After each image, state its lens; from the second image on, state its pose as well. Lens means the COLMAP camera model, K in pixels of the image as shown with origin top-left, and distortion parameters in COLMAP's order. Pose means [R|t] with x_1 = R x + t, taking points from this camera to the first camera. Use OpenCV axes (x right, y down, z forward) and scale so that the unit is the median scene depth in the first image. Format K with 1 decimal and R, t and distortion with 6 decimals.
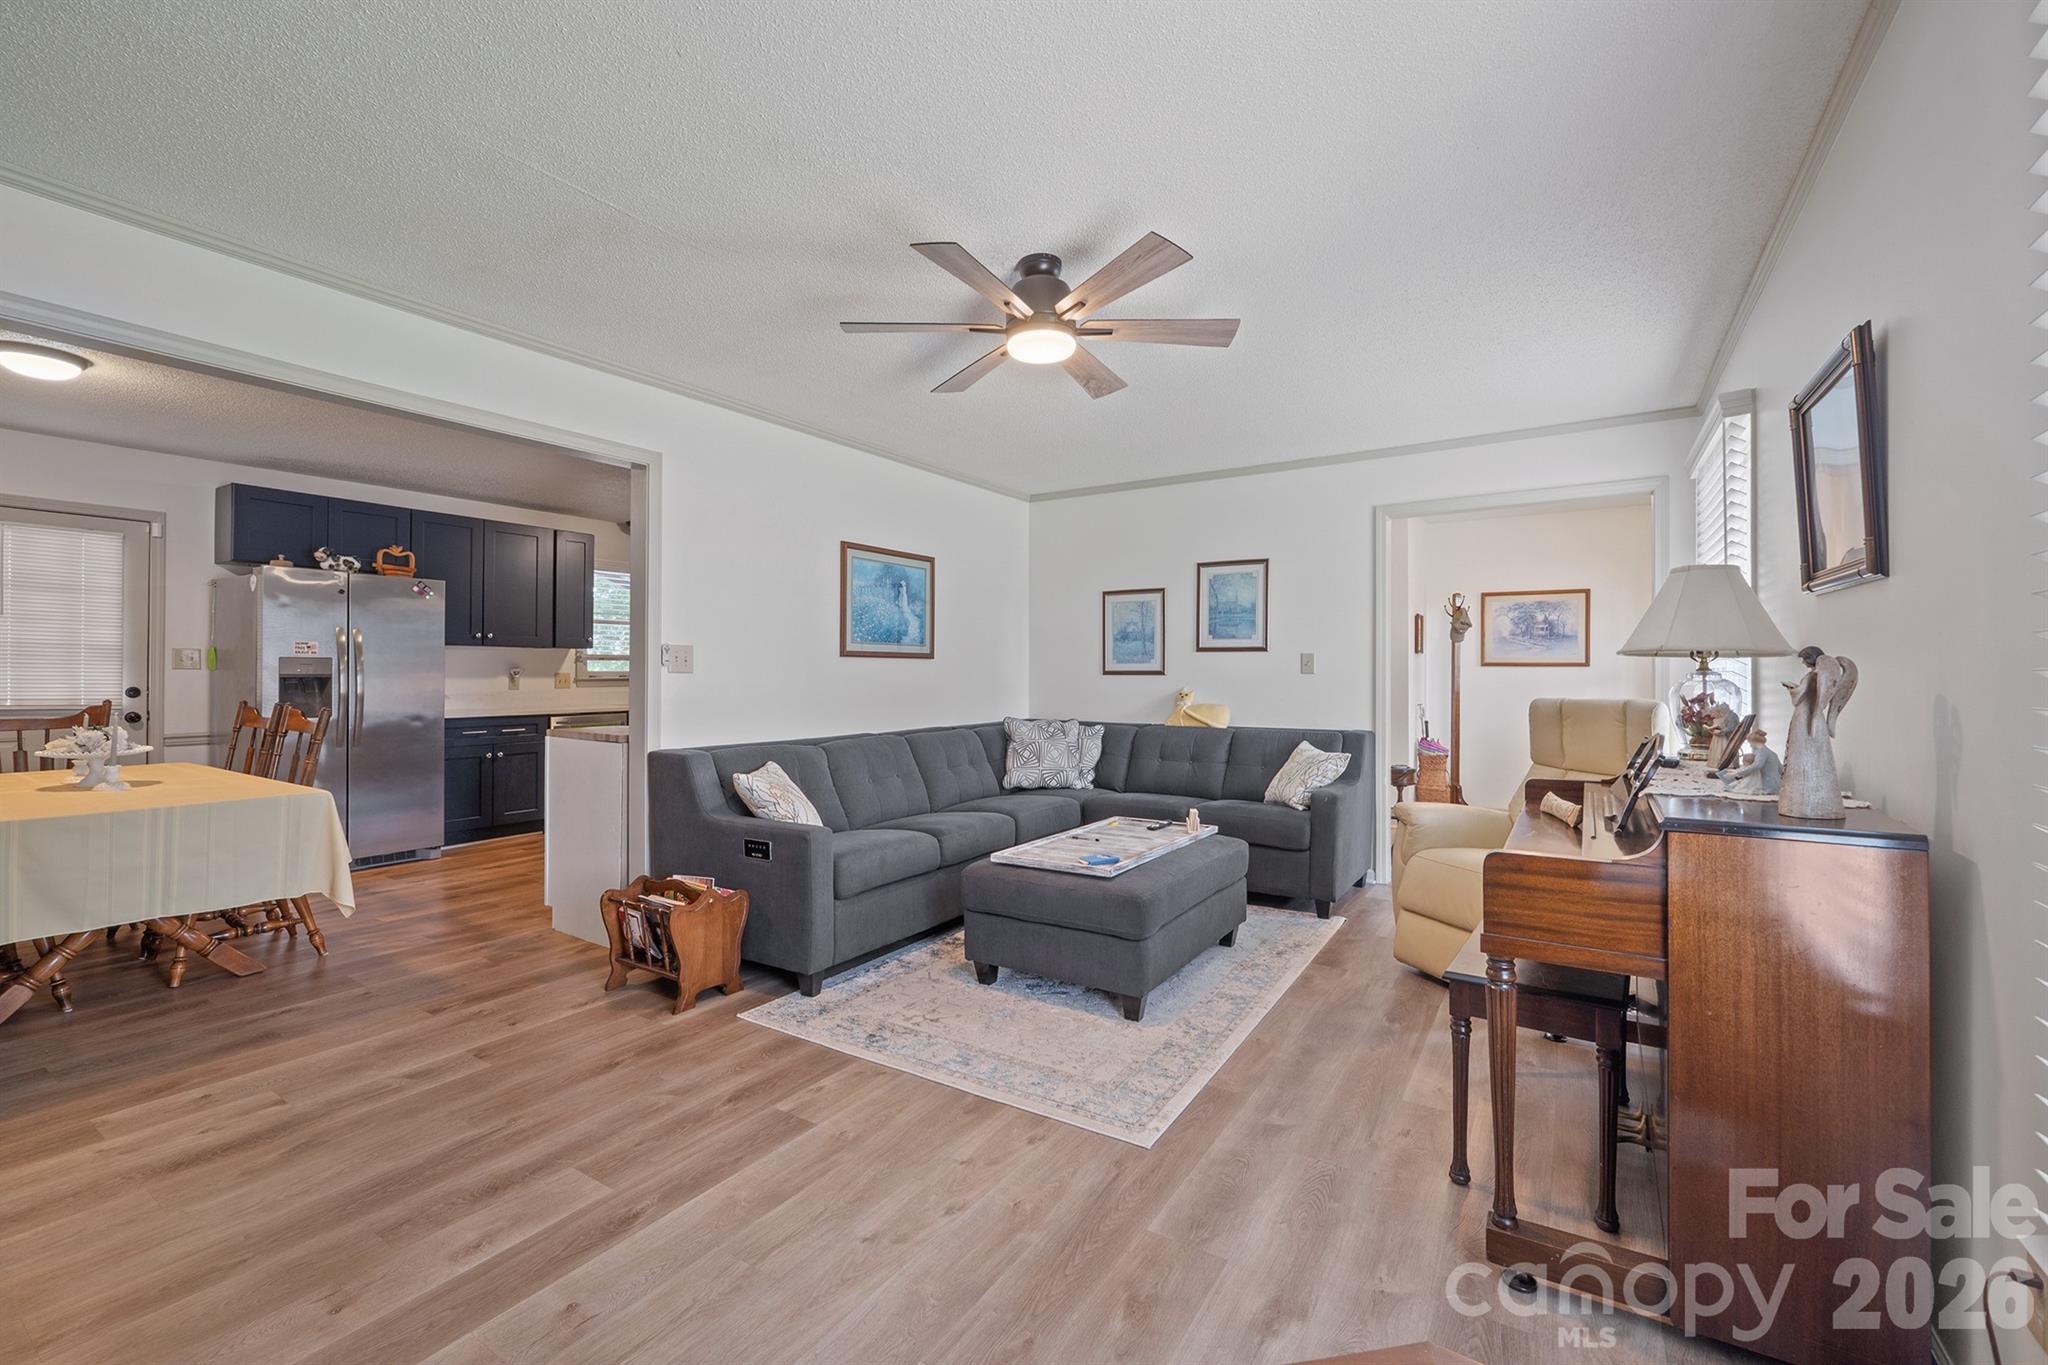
lens RADIAL K [[857.4, 0, 1030.5], [0, 857.4, 671.8], [0, 0, 1]] dist [-0.007064, -0.000141]
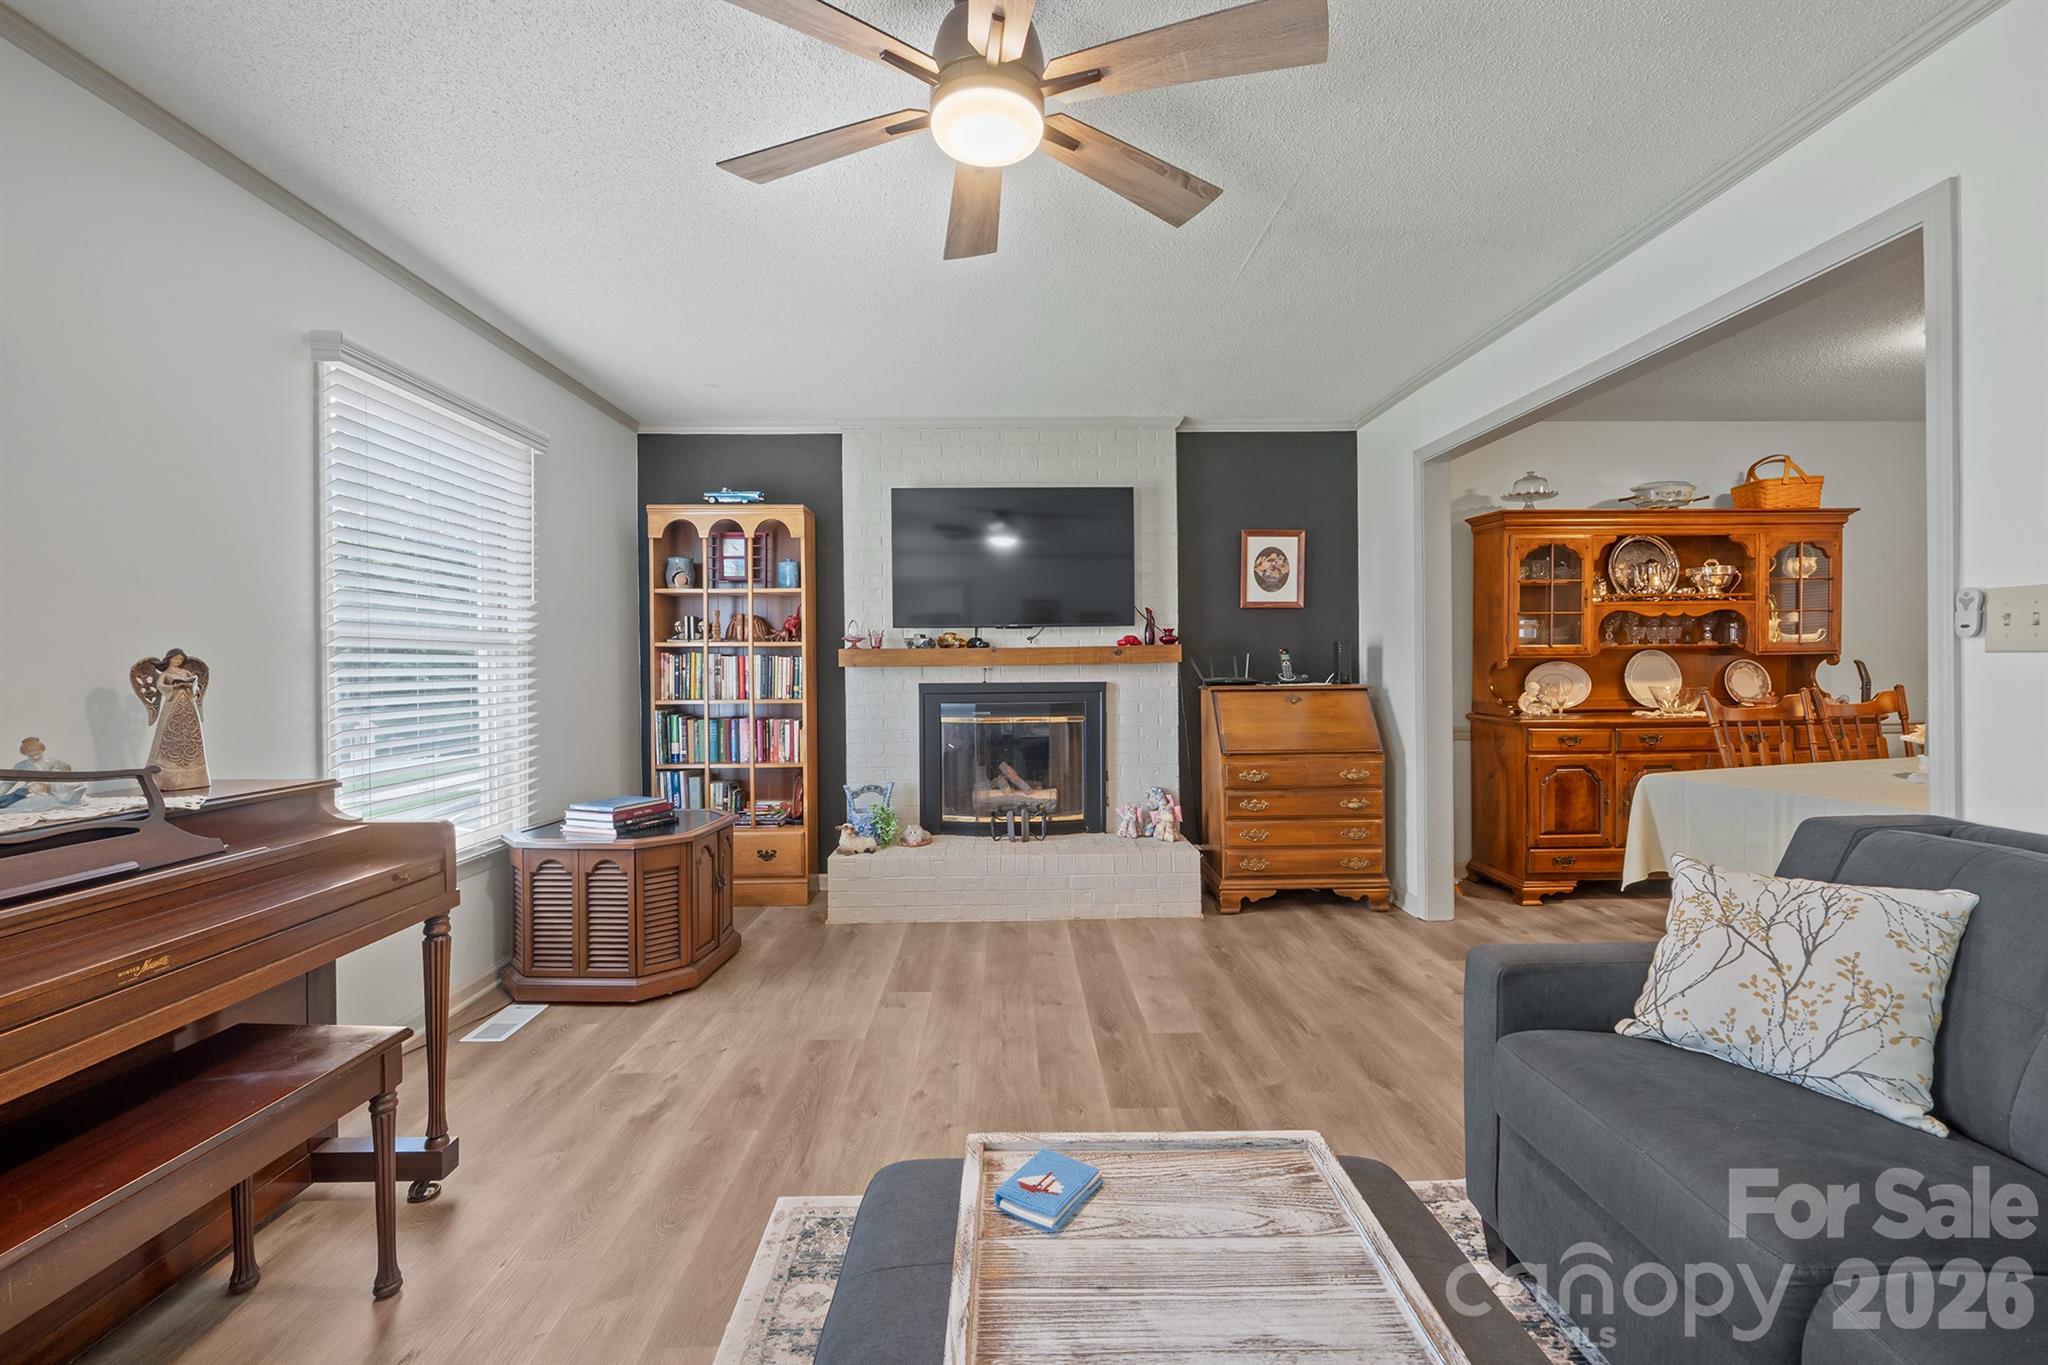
lens RADIAL K [[857.4, 0, 1028.3], [0, 857.4, 670.0], [0, 0, 1]] dist [-0.007064, -0.000141]
pose [[-0.831075, 0.008887, -0.556089, 0.178070], [0.008724, 0.999958, 0.002943, 0.003296], [0.556092, -0.002406, -0.831118, 0.814353]]
